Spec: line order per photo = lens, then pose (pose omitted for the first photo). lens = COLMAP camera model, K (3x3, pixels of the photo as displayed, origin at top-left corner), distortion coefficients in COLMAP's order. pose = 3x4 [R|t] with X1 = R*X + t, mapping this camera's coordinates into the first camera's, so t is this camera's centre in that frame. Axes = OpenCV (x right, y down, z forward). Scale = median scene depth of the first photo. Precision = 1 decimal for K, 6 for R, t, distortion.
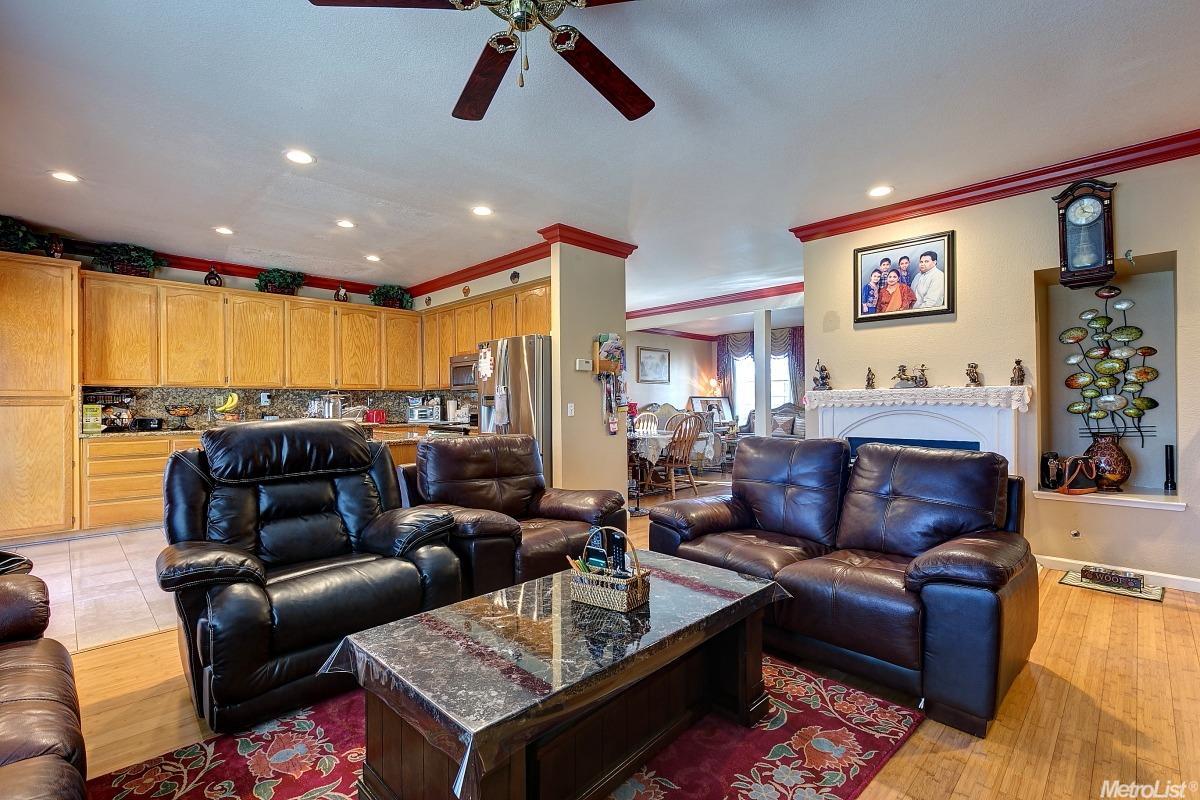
lens RADIAL K [[544.0, 0, 604.3], [0, 544.0, 402.8], [0, 0, 1]] dist [0.000246, -0.000317]
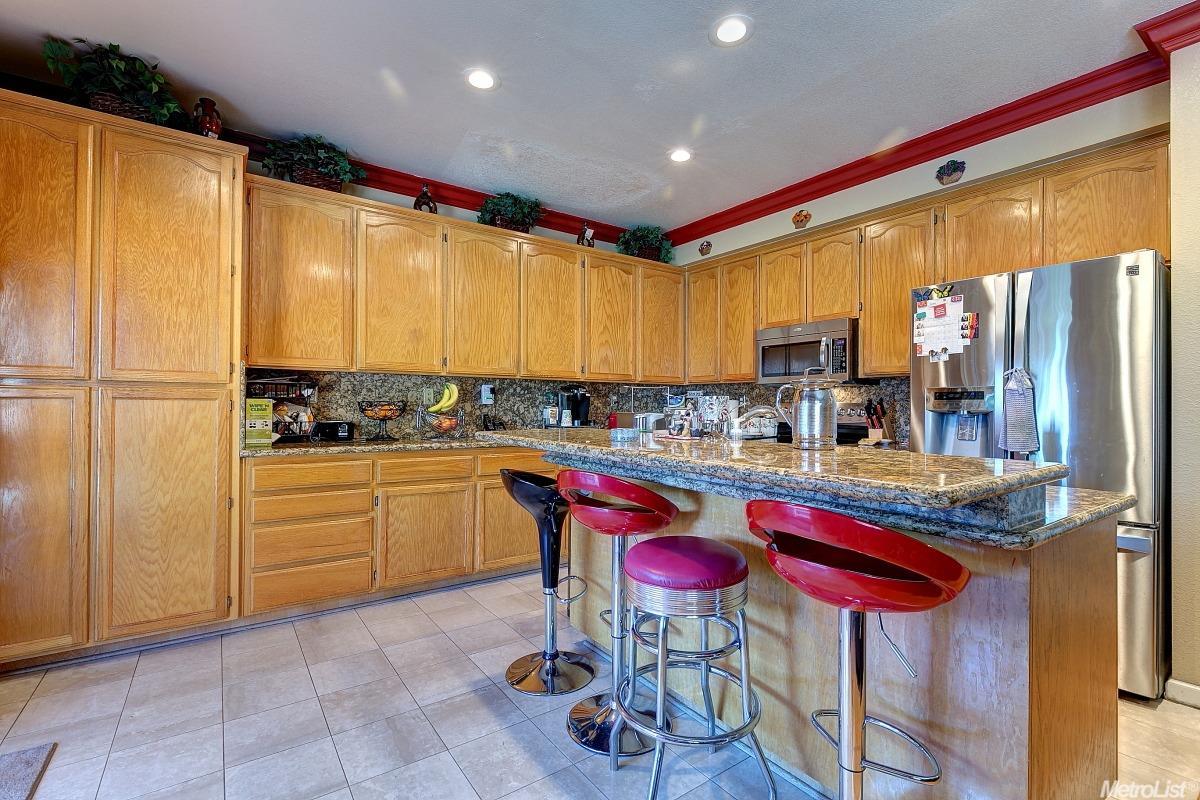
lens RADIAL K [[544.0, 0, 605.3], [0, 544.0, 402.4], [0, 0, 1]] dist [0.000246, -0.000317]
pose [[0.986232, 0.013293, -0.164830, -0.445994], [-0.014097, 0.999894, -0.003706, 0.004147], [0.164763, 0.005978, 0.986315, 0.450902]]
